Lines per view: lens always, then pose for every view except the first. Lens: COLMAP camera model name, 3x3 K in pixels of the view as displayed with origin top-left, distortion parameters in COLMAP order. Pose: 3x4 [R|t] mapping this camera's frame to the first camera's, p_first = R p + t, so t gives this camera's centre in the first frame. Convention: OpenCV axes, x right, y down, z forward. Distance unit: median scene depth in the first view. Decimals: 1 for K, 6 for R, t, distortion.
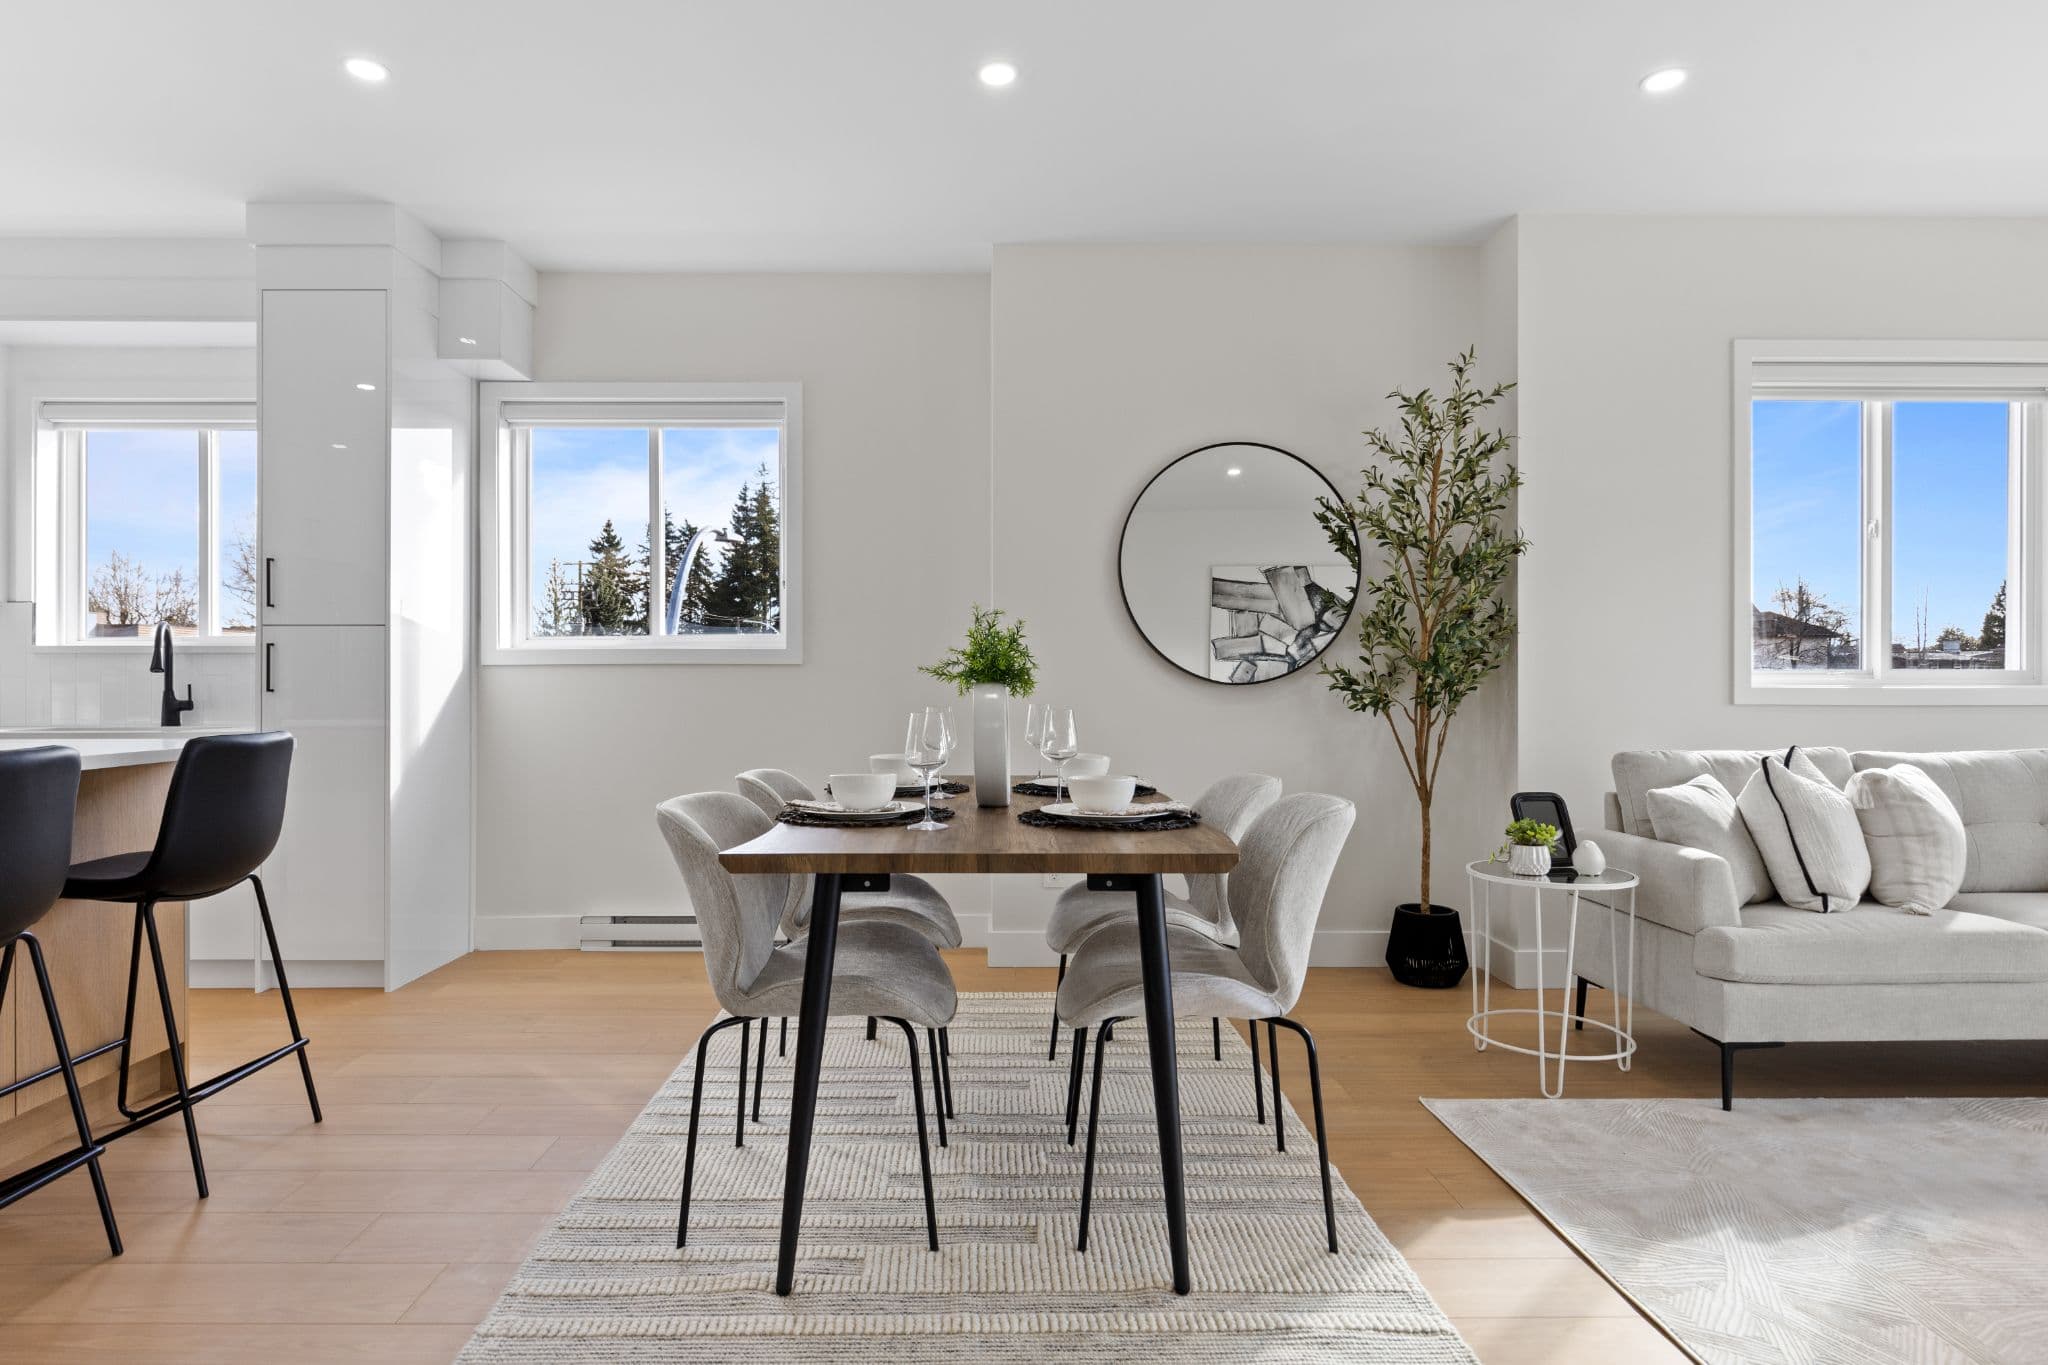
lens RADIAL K [[1097.7, 0, 1013.4], [0, 1097.7, 690.9], [0, 0, 1]] dist [-0.001599, 0.000621]
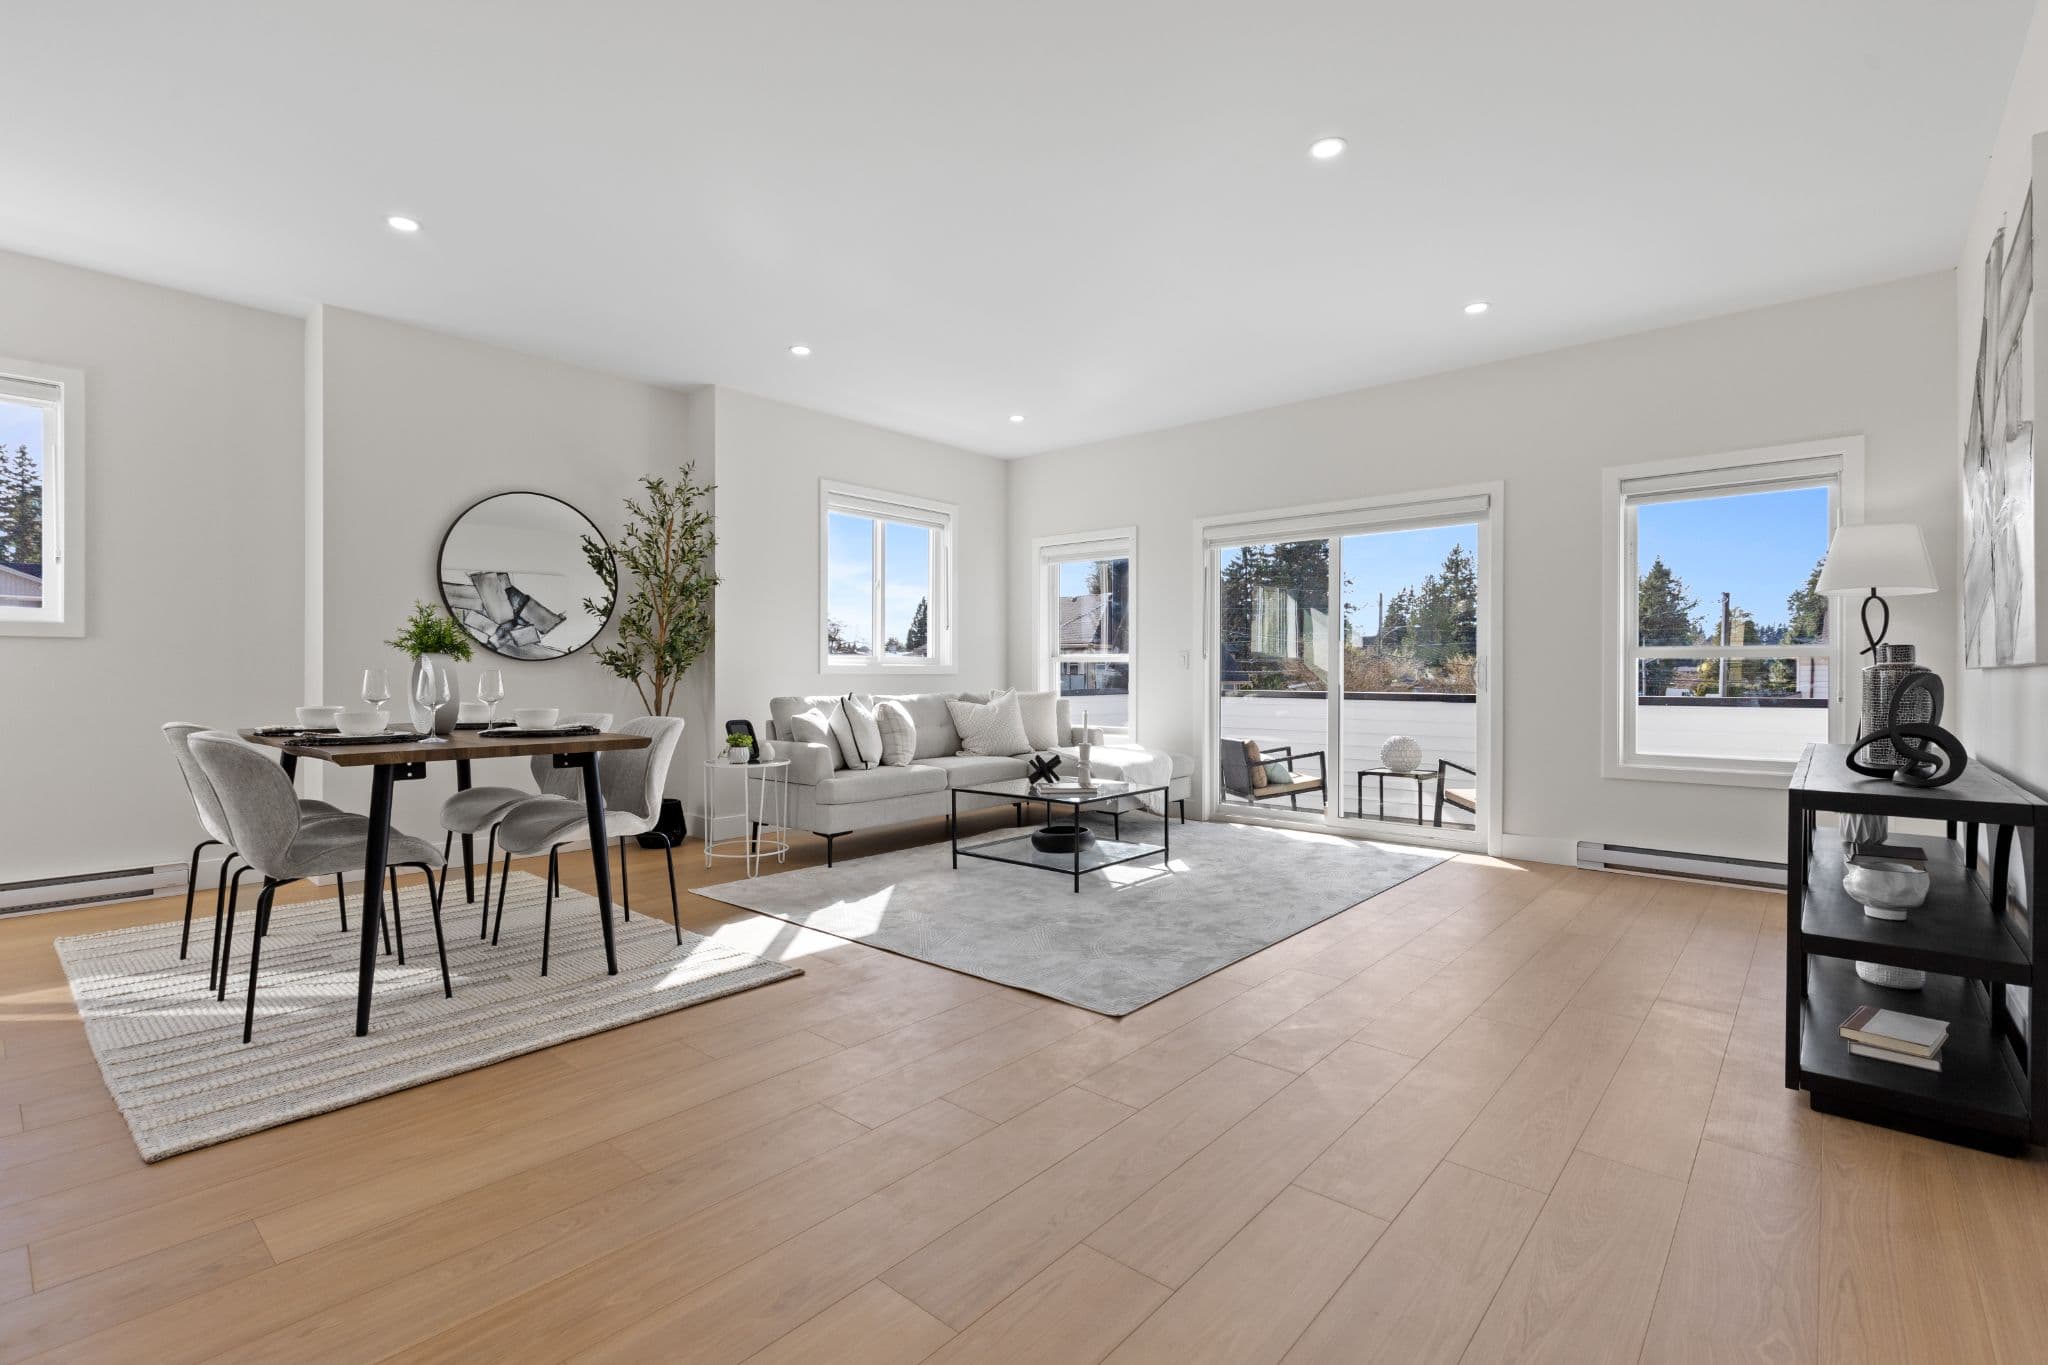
lens RADIAL K [[937.1, 0, 1029.5], [0, 937.1, 678.7], [0, 0, 1]] dist [0.003912, -0.001091]
pose [[0.658087, -0.002349, 0.752939, -0.317228], [0.002622, 0.999996, 0.000827, 0.020631], [-0.752938, 0.001430, 0.658090, -0.326481]]
